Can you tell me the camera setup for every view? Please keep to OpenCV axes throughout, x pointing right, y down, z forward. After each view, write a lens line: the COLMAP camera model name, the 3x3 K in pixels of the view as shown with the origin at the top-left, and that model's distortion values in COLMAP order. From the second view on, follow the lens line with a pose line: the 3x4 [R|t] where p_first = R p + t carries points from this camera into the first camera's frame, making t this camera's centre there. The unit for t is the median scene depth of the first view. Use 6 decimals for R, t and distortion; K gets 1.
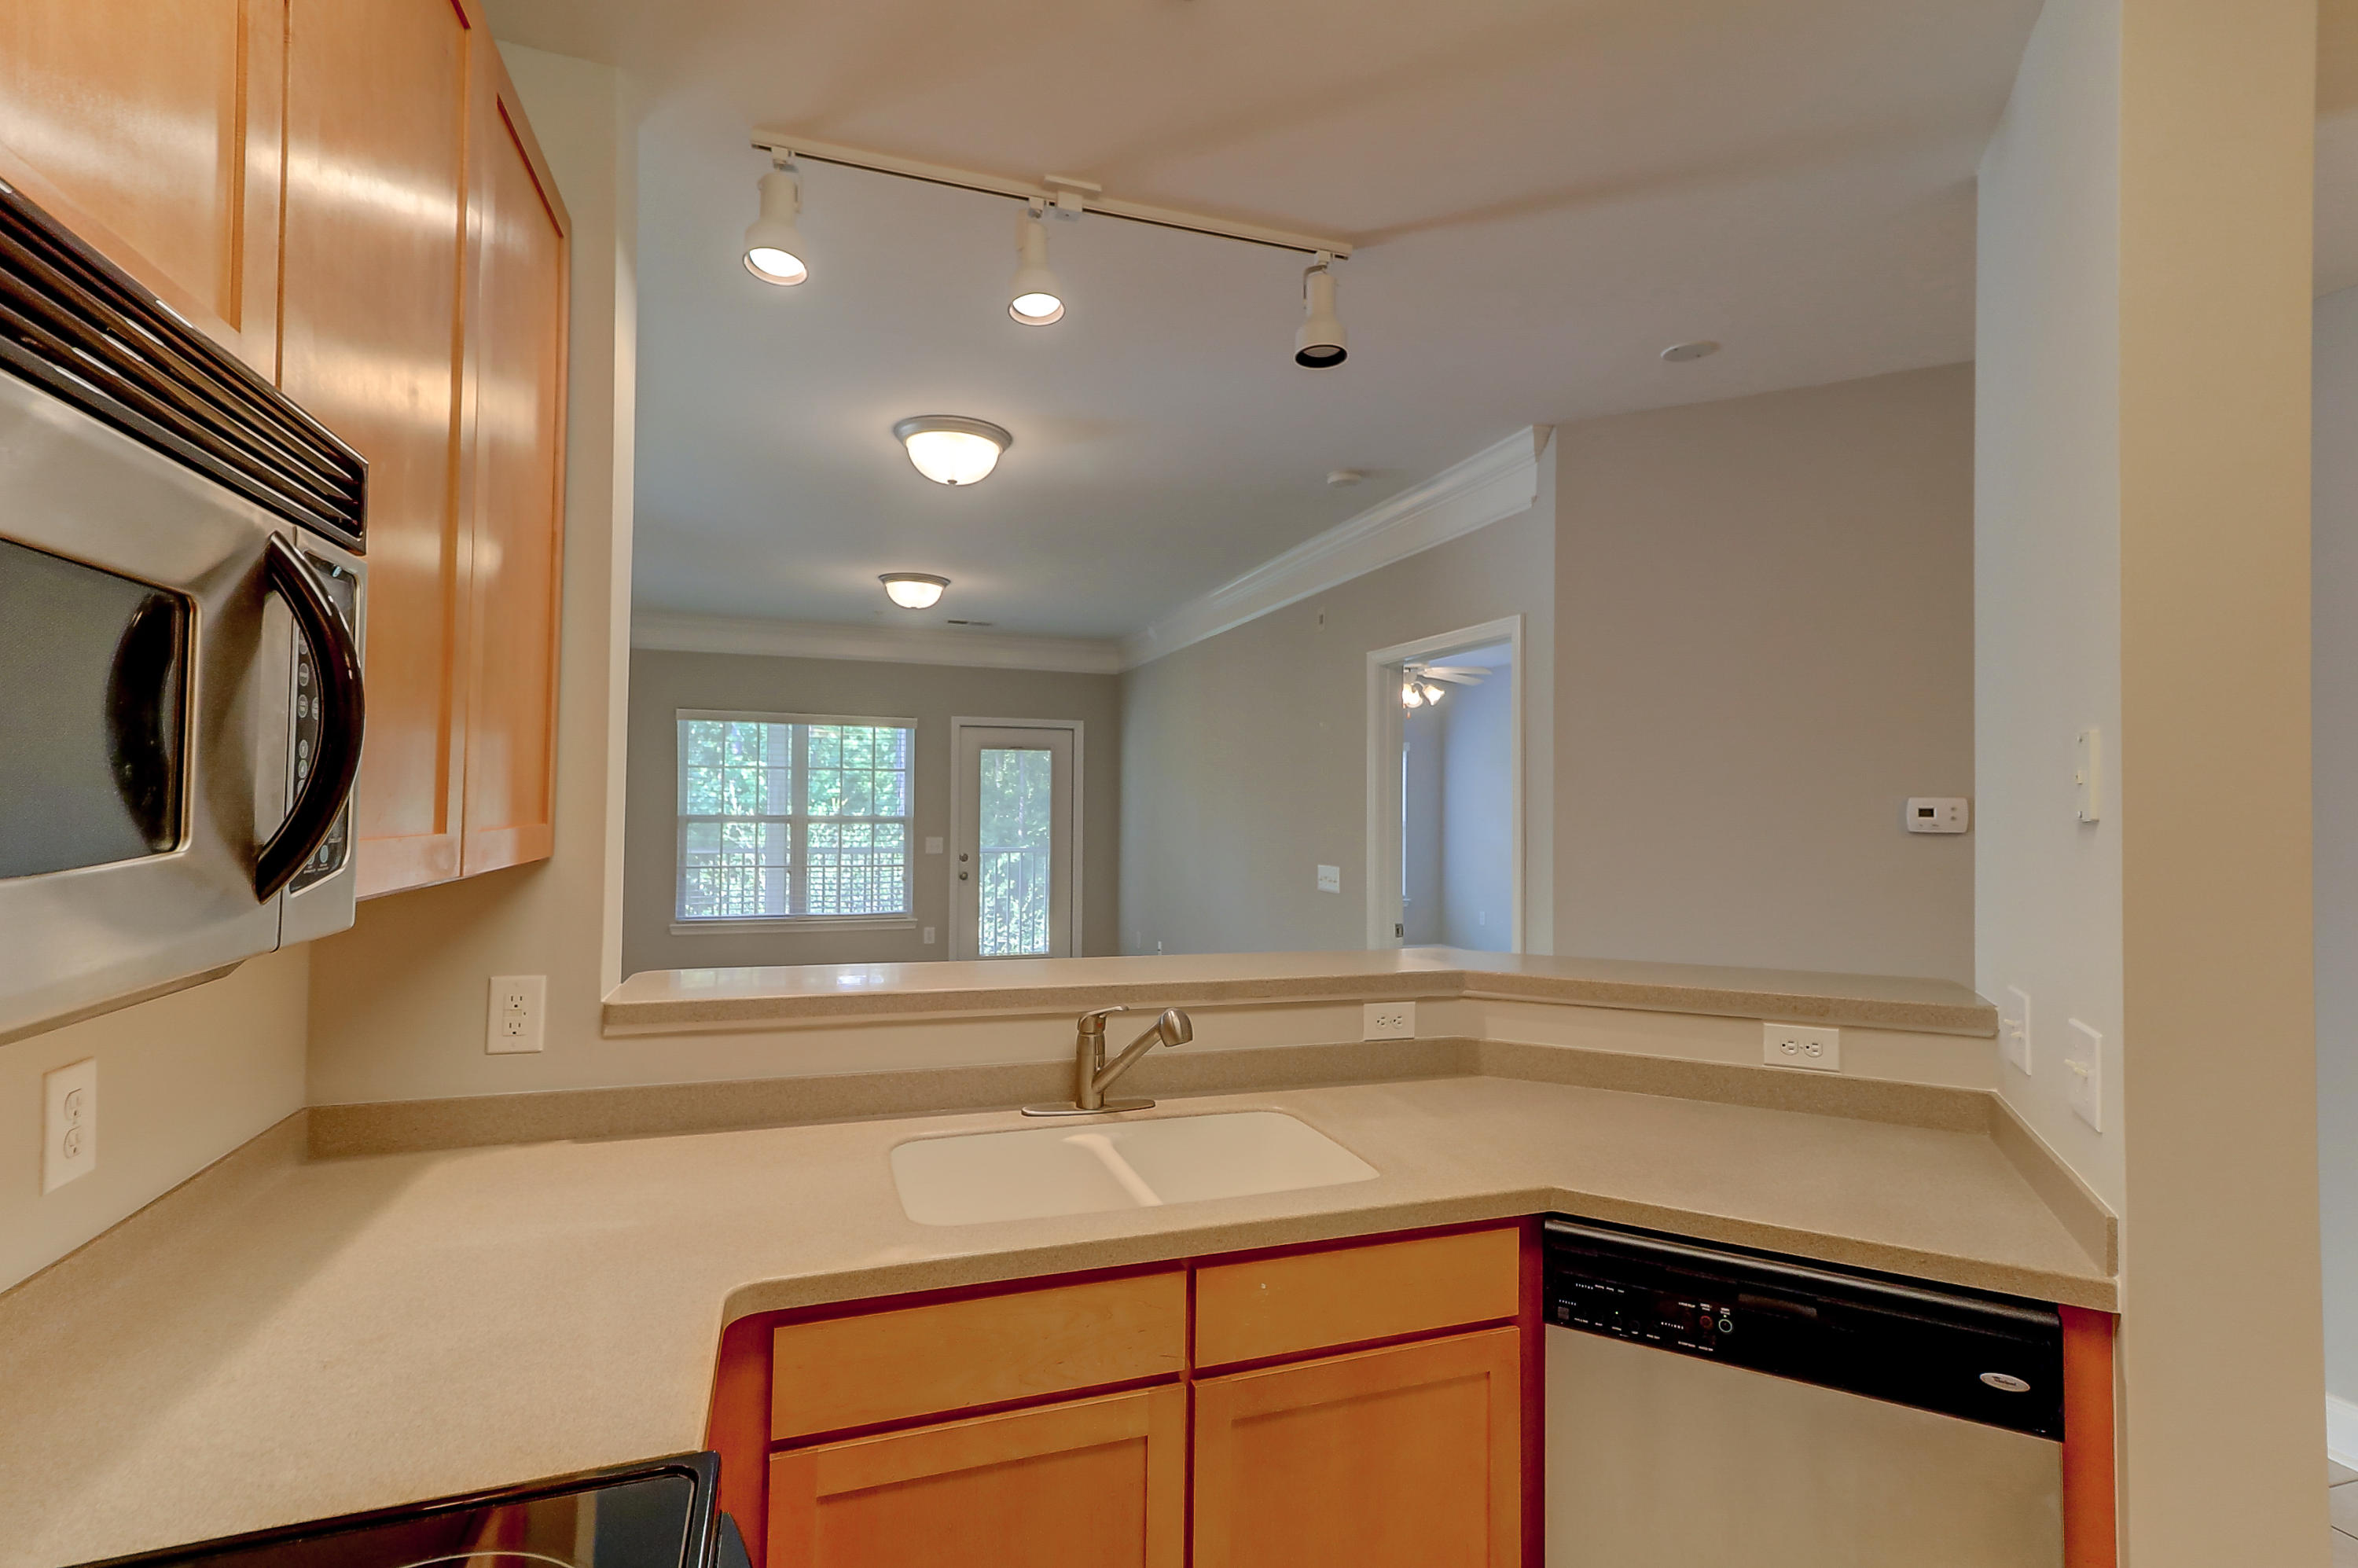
lens RADIAL K [[1078.8, 0, 1172.6], [0, 1078.8, 780.4], [0, 0, 1]] dist [0.025791, -0.000132]
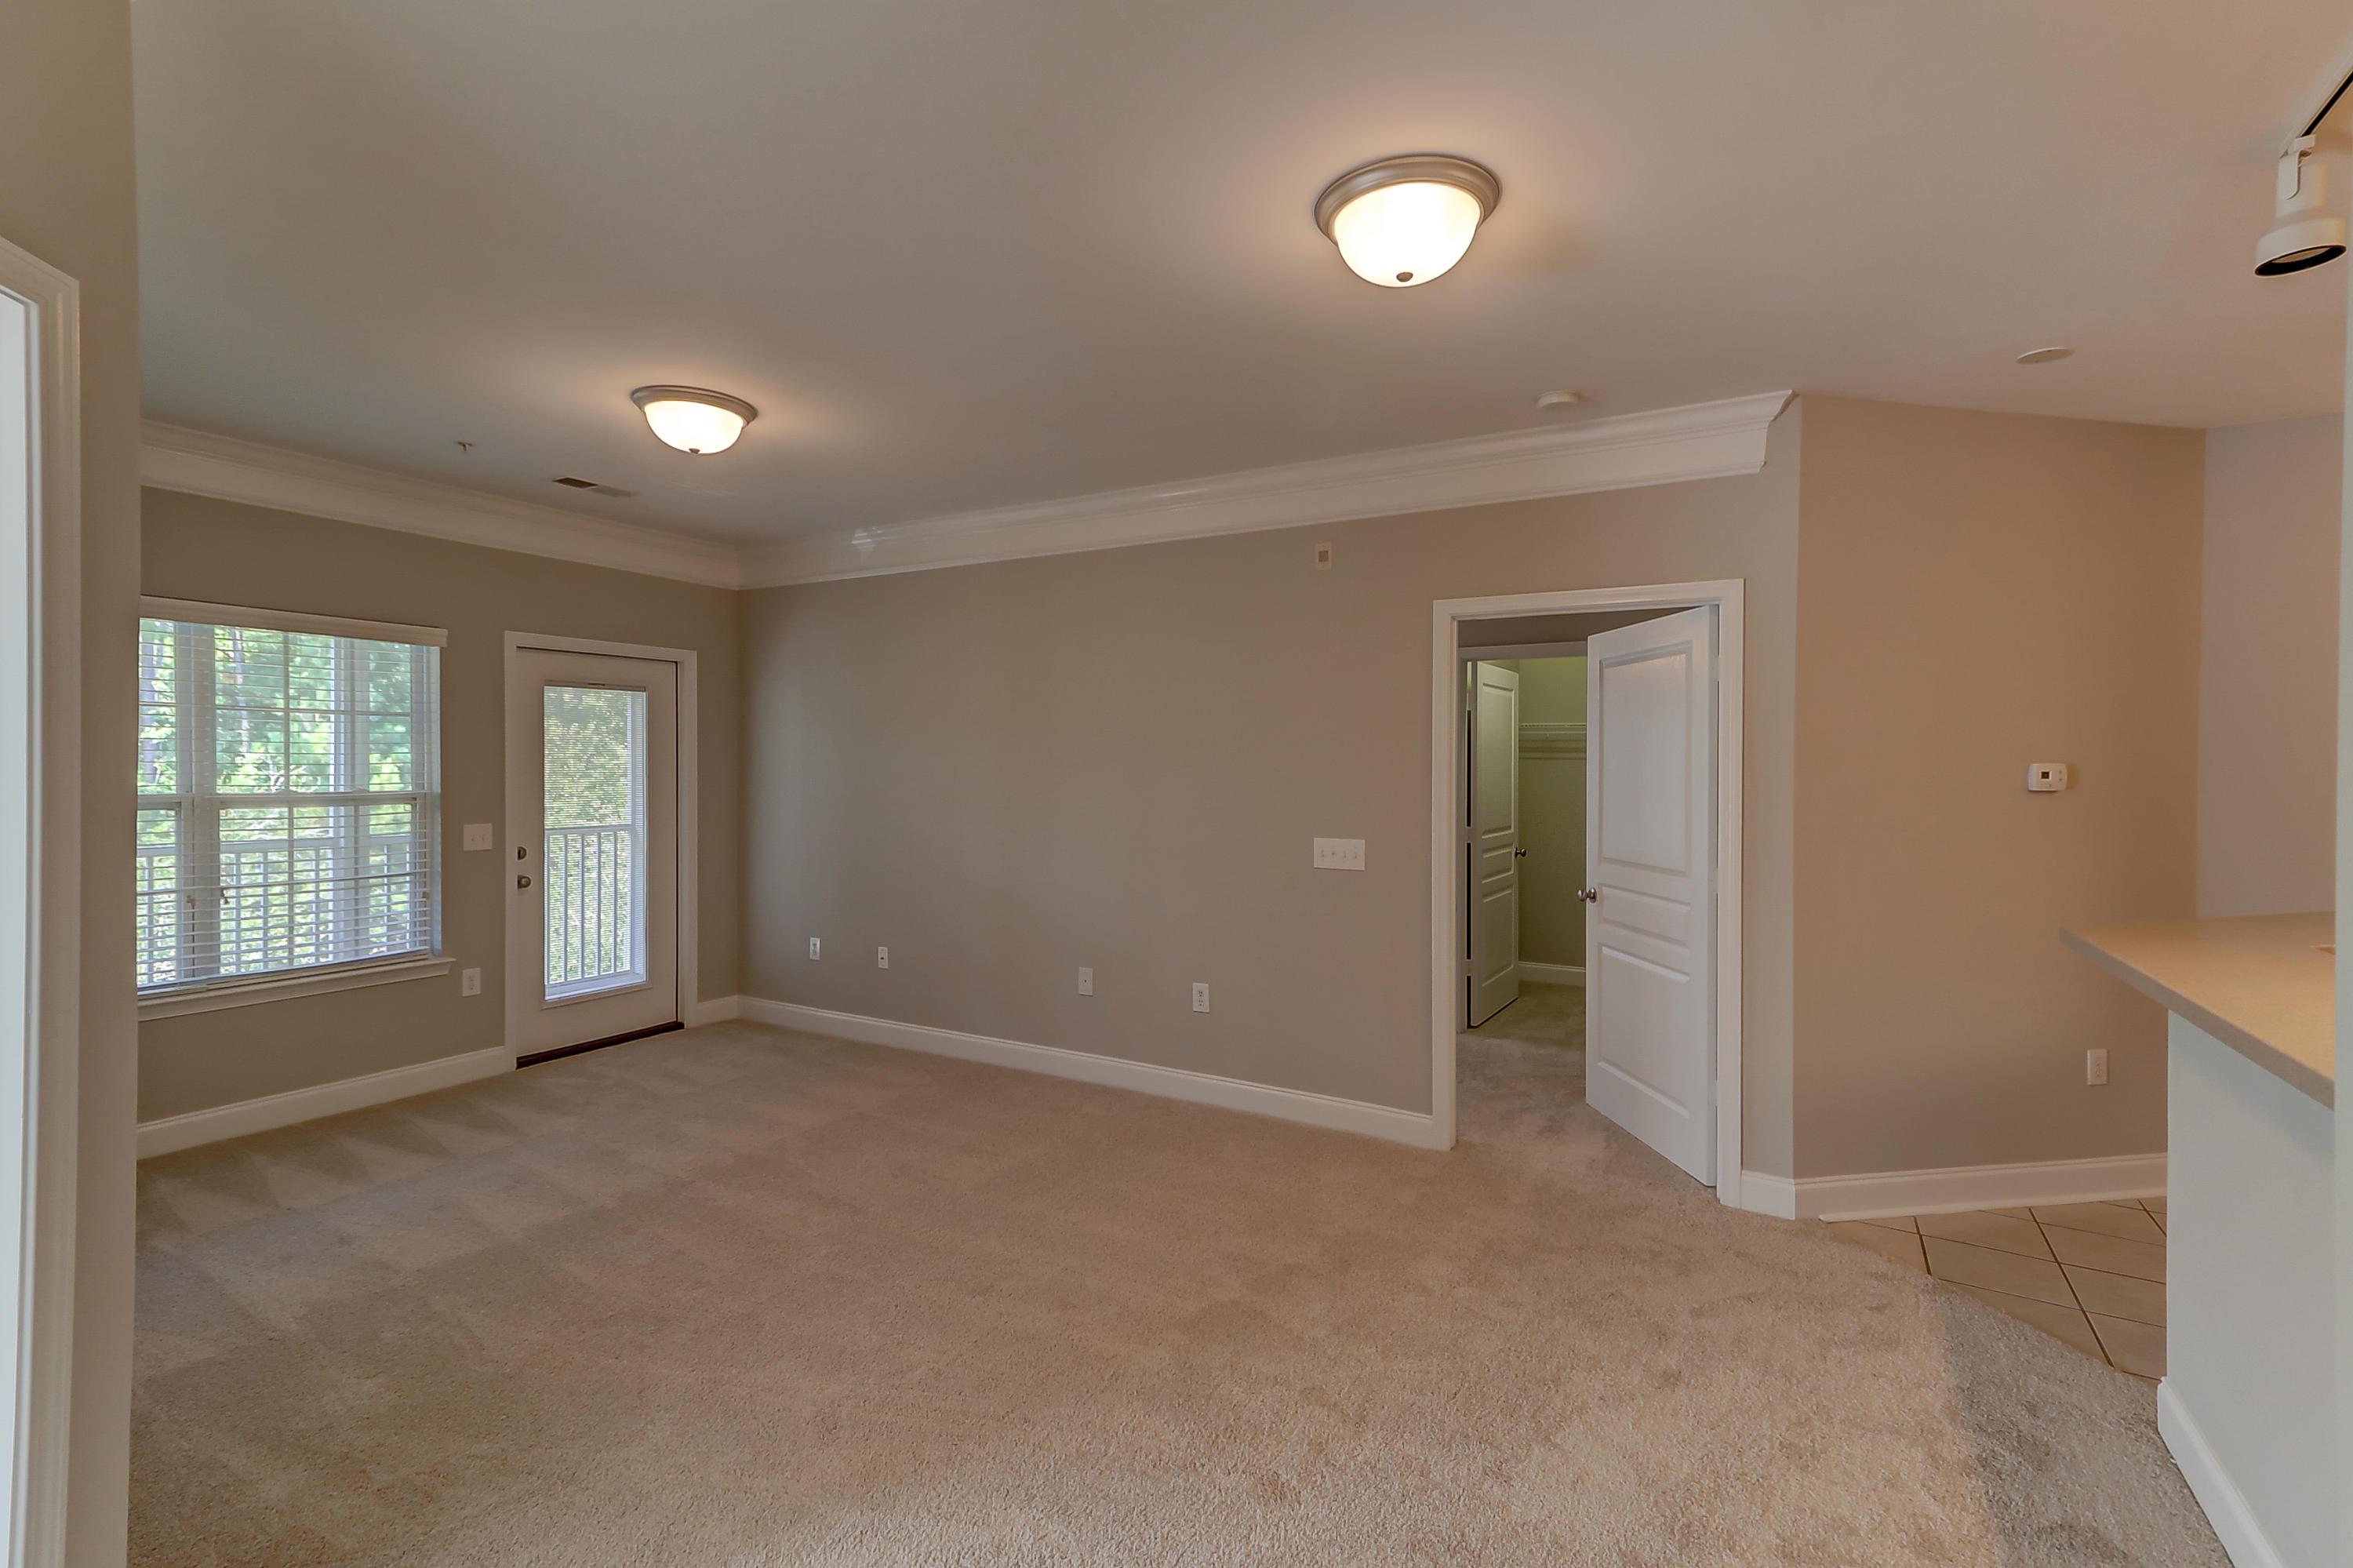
lens RADIAL K [[1071.7, 0, 1162.6], [0, 1071.7, 769.0], [0, 0, 1]] dist [0.026755, -0.001700]
pose [[0.752330, -0.008167, 0.658736, -0.341385], [-0.011386, 0.999613, 0.025397, 0.000844], [-0.658689, -0.026607, 0.751945, 0.277859]]
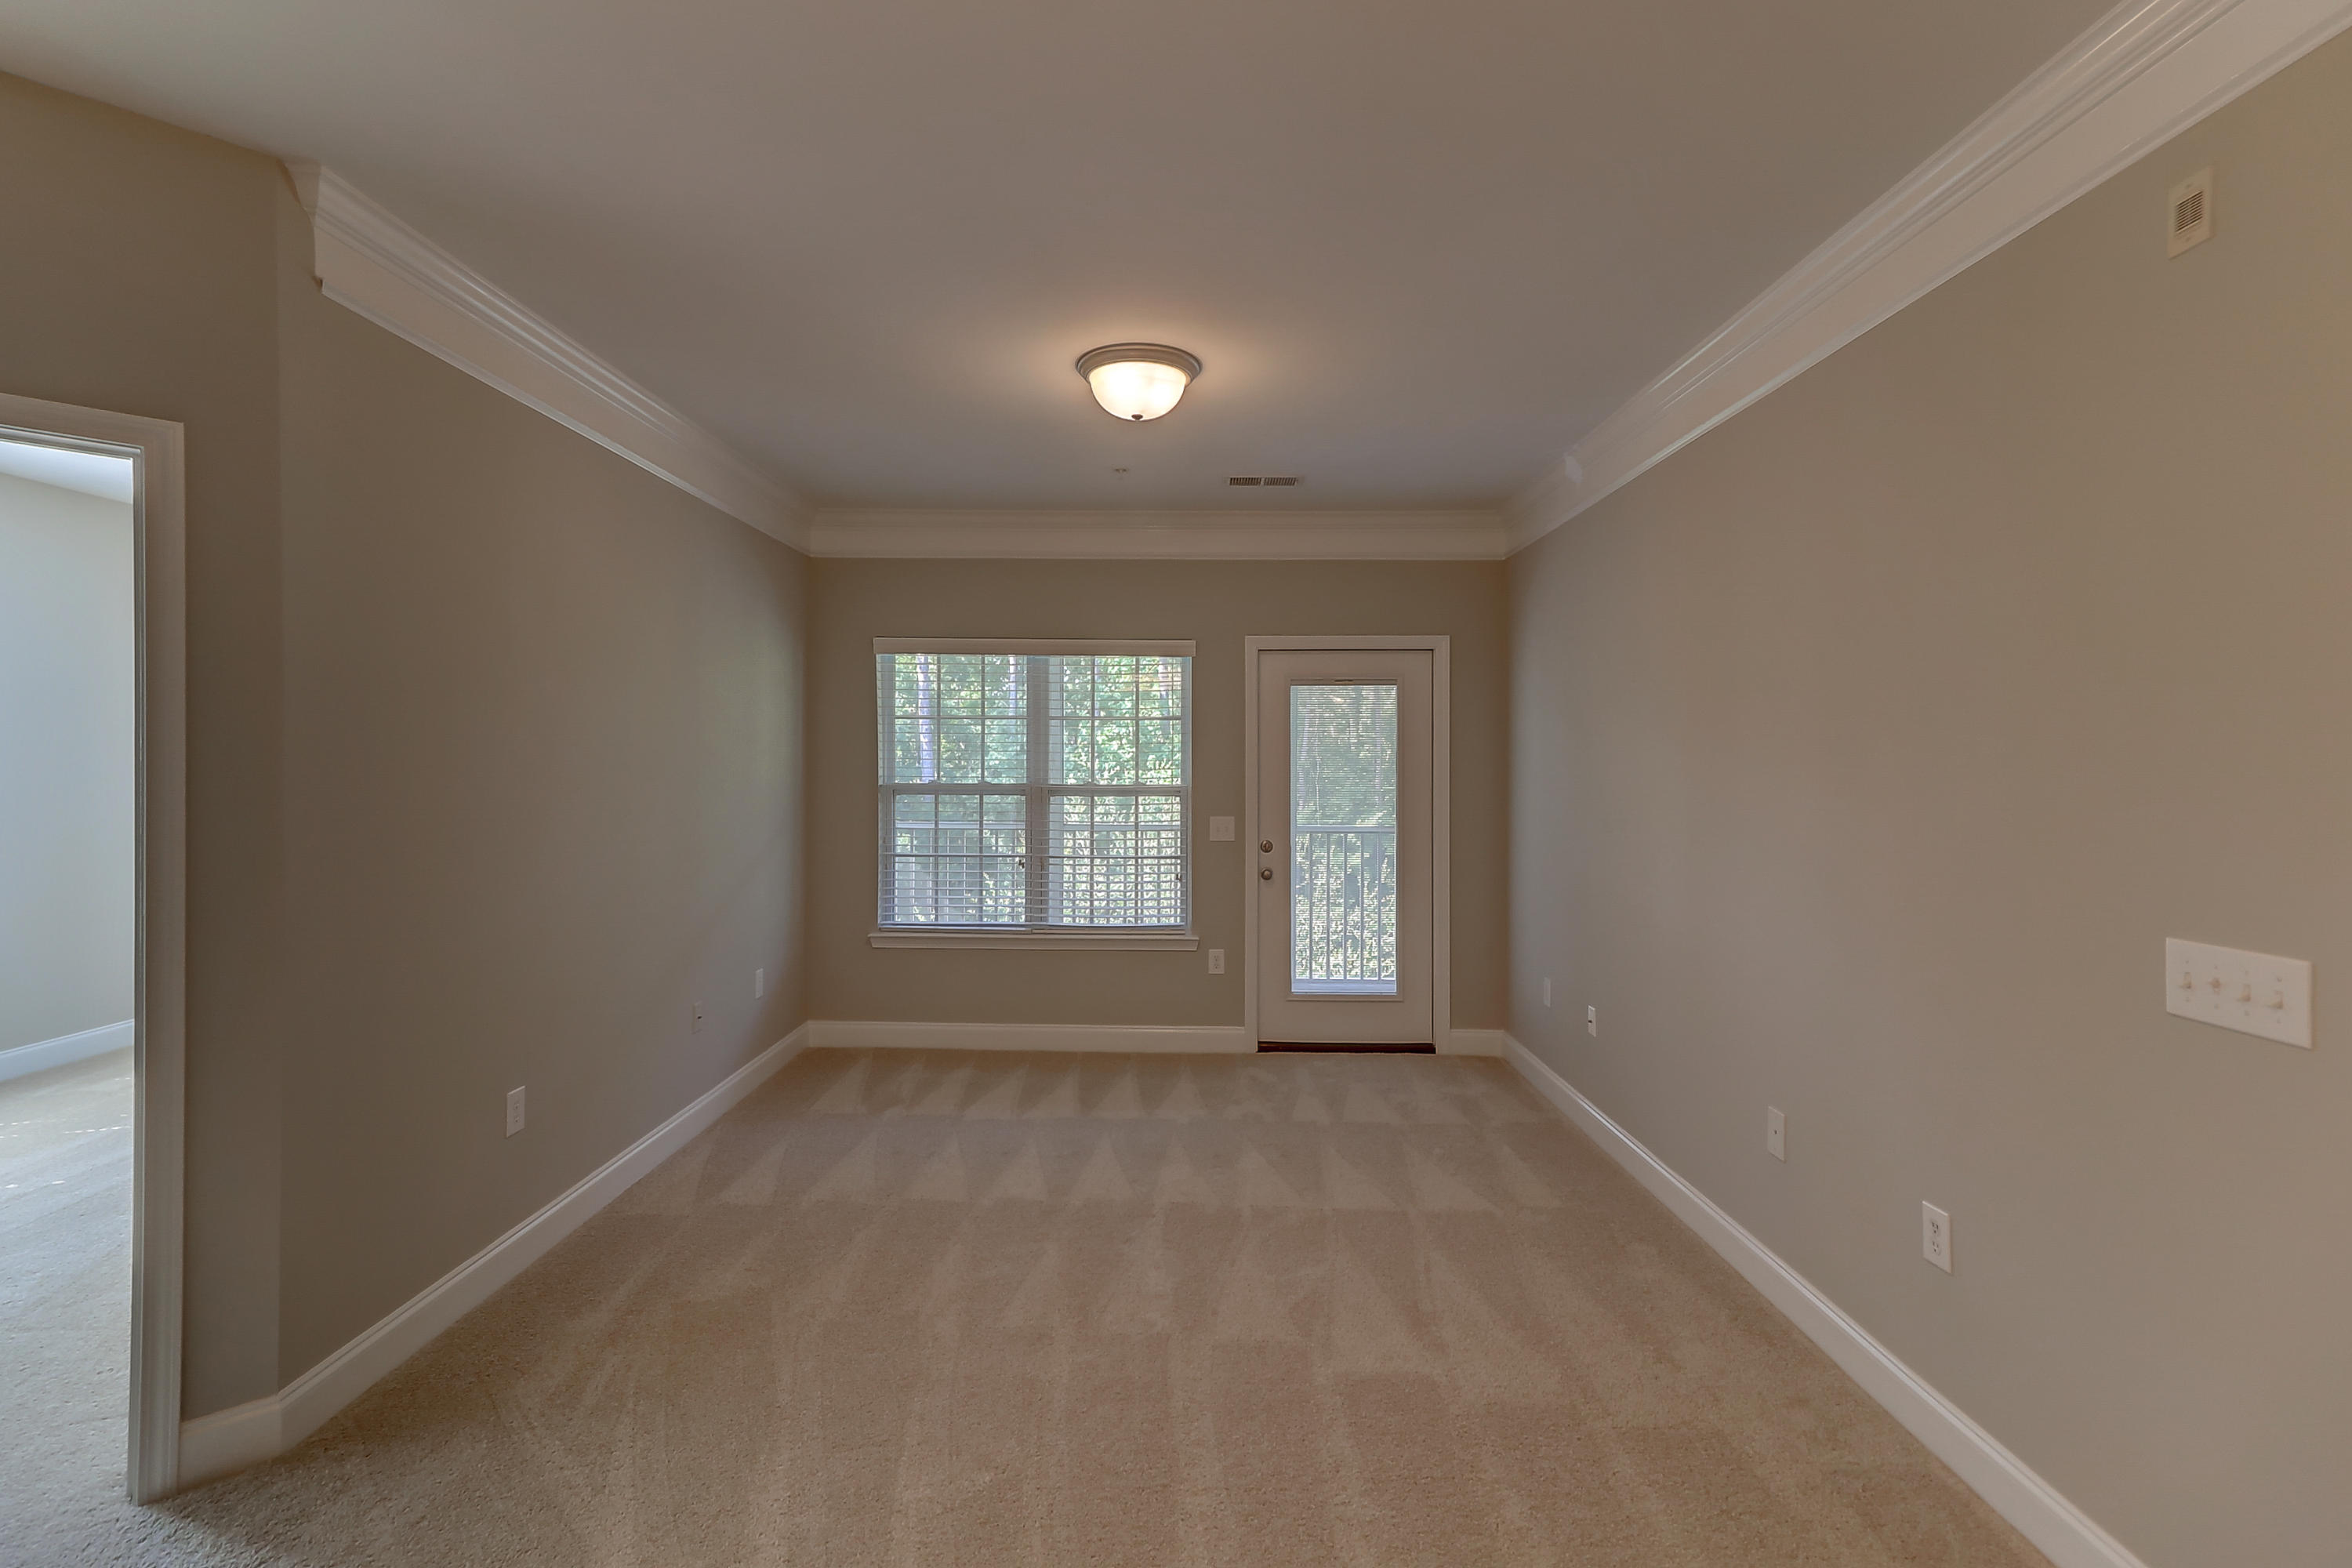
lens RADIAL K [[1071.2, 0, 1162.1], [0, 1071.2, 769.0], [0, 0, 1]] dist [0.026755, -0.001700]
pose [[0.942357, -0.003983, -0.334586, -0.032460], [0.011867, 0.999698, 0.021521, 0.008208], [0.334399, -0.024251, 0.942120, 0.364830]]
